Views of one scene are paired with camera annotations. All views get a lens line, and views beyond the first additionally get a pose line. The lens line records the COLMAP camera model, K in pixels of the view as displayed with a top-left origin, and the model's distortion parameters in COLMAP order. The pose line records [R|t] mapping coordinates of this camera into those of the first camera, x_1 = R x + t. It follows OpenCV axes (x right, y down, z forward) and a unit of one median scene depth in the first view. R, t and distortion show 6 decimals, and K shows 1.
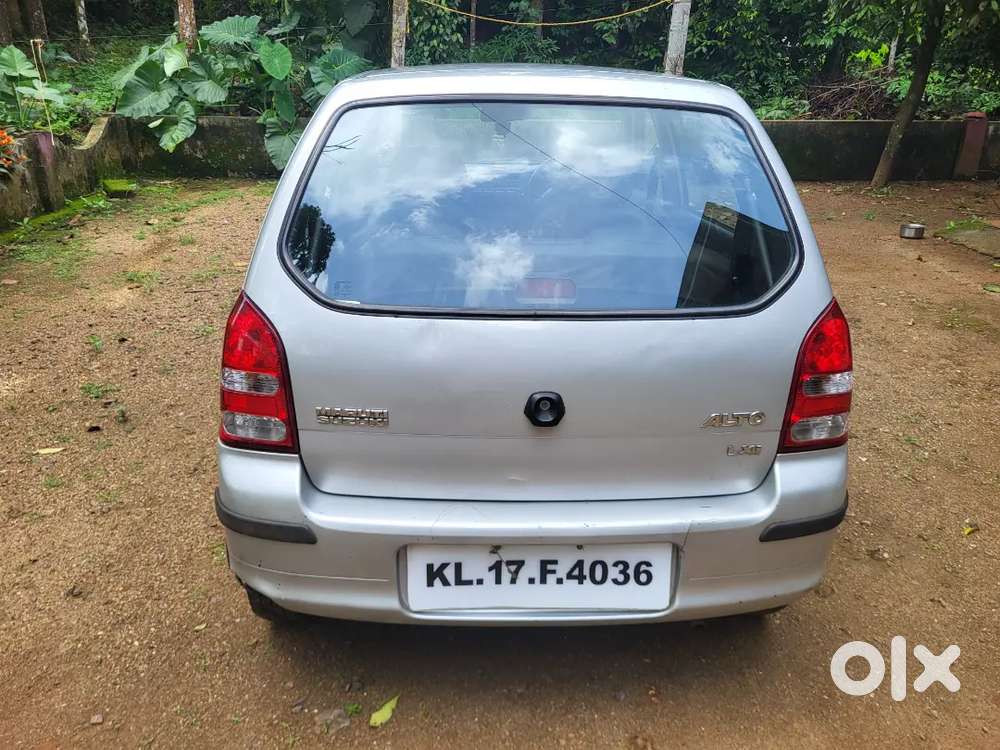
lens RADIAL K [[759.0, 0, 494.1], [0, 759.0, 359.4], [0, 0, 1]] dist [0.047541, -0.050874]
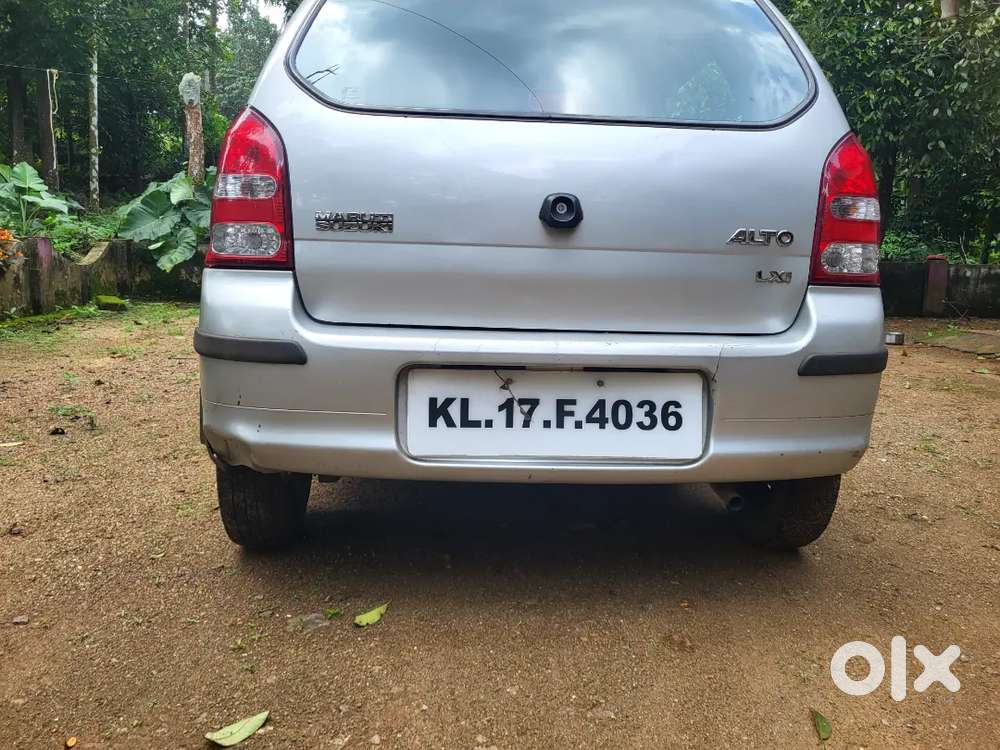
lens RADIAL K [[758.3, 0, 500.2], [0, 758.3, 353.8], [0, 0, 1]] dist [0.047318, -0.049265]
pose [[0.999555, 0.008986, 0.028436, -0.031077], [-0.001776, 0.969771, -0.244009, 0.426619], [-0.029769, 0.243850, 0.969356, 0.125477]]
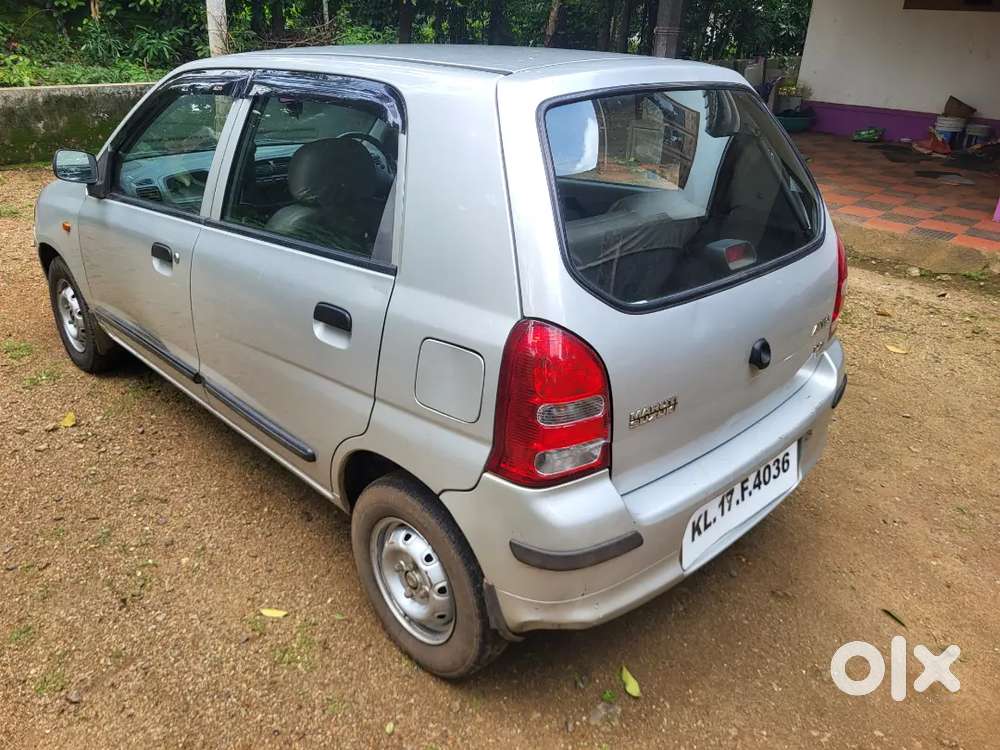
lens RADIAL K [[759.0, 0, 494.1], [0, 759.0, 359.4], [0, 0, 1]] dist [0.047541, -0.050874]
pose [[0.740259, -0.267062, 0.617004, -0.896611], [0.230411, 0.962919, 0.140348, -0.173565], [-0.631607, 0.038271, 0.774344, 0.316851]]
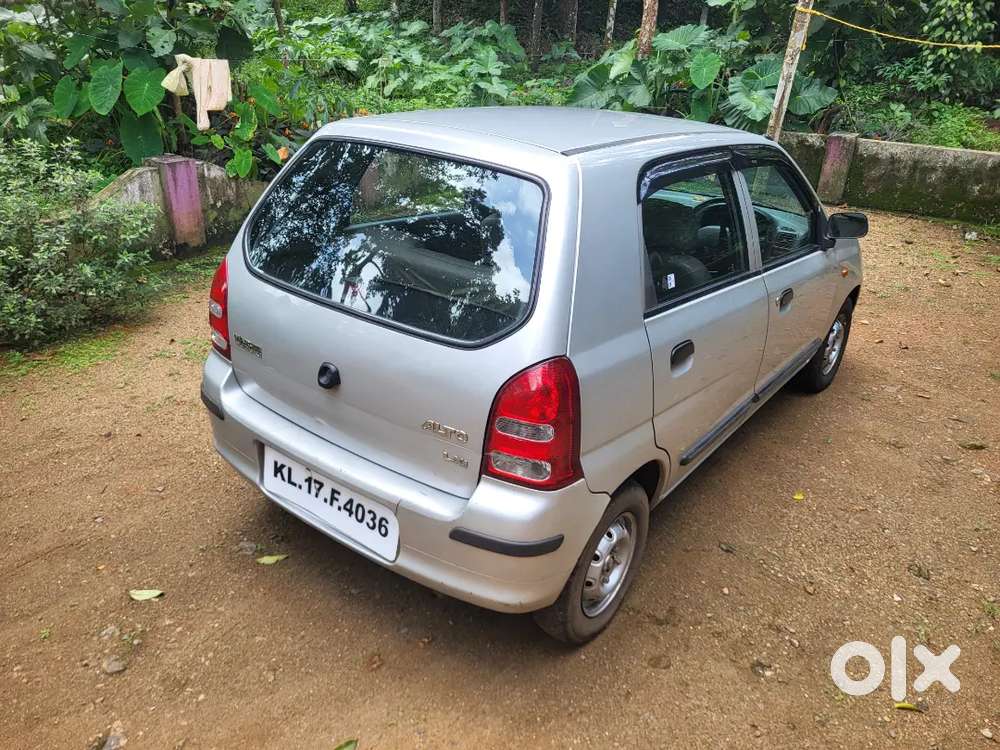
lens RADIAL K [[759.0, 0, 494.1], [0, 759.0, 359.4], [0, 0, 1]] dist [0.047541, -0.050874]
pose [[0.780126, 0.269550, -0.564577, 0.985825], [-0.263759, 0.960009, 0.093884, -0.159032], [0.567305, 0.075671, 0.820024, 0.033905]]
